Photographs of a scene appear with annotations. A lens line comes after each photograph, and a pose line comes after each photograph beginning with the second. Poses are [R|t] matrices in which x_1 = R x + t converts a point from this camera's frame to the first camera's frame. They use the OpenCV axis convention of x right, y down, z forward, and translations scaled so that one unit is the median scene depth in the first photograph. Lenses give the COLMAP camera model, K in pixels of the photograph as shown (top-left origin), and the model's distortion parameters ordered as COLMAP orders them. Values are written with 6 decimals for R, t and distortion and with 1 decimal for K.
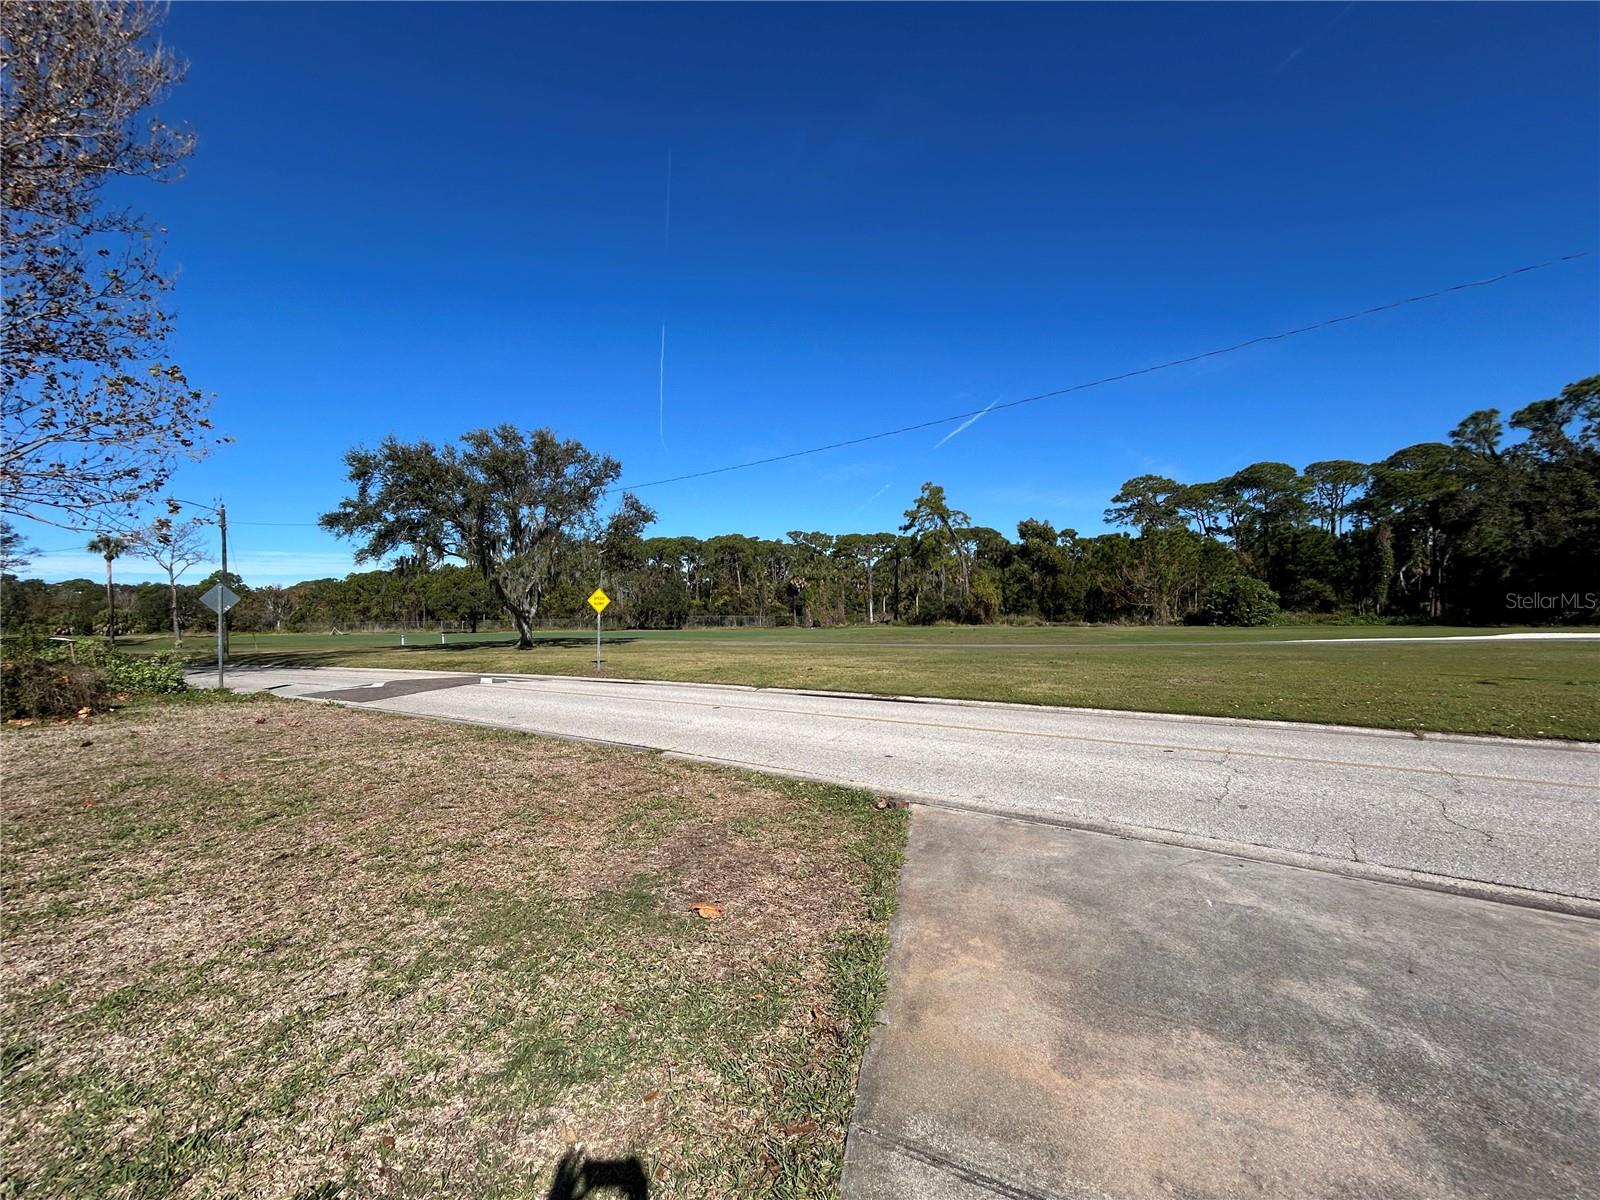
lens RADIAL K [[650.4, 0, 798.5], [0, 650.4, 600.6], [0, 0, 1]] dist [-0.000019, 0.000583]
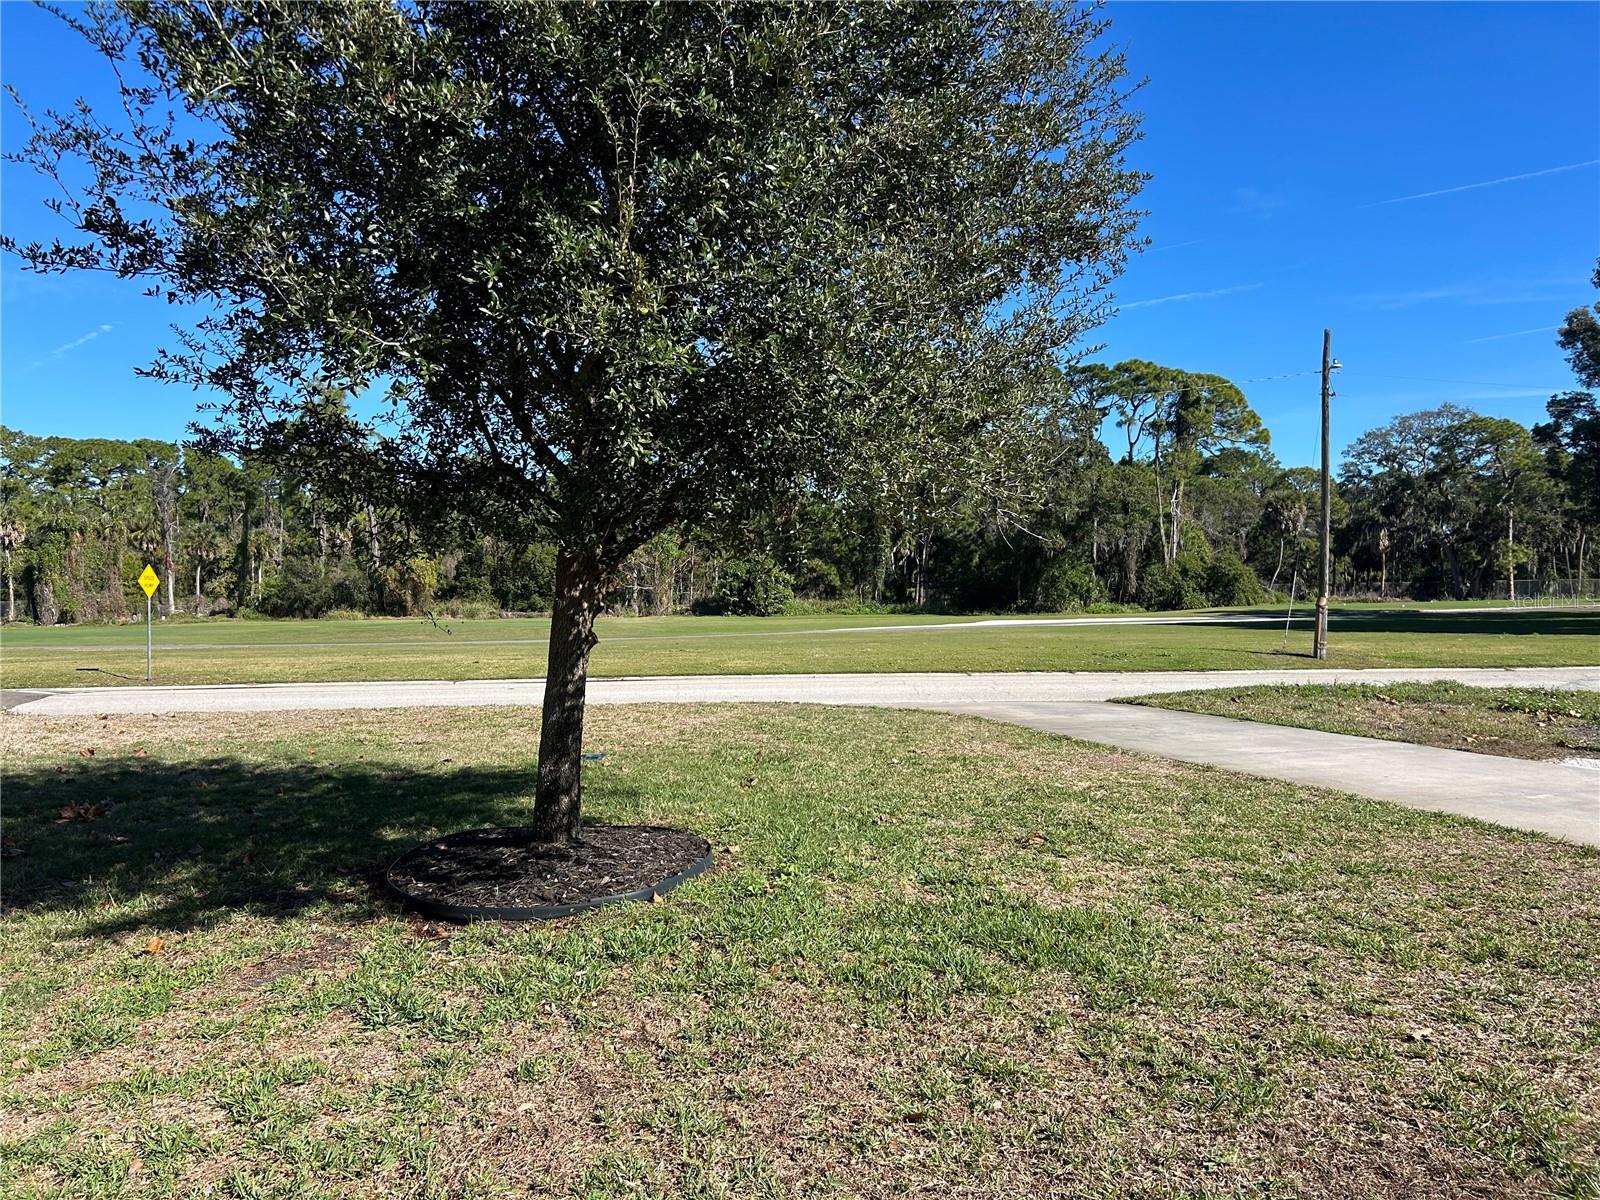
lens RADIAL K [[1203.9, 0, 789.5], [0, 1203.9, 592.8], [0, 0, 1]] dist [0.059011, -0.059175]
pose [[0.776039, 0.007760, 0.630638, -0.185888], [-0.017892, 0.999793, 0.009715, -0.003950], [-0.630432, -0.018823, 0.776017, -0.151423]]
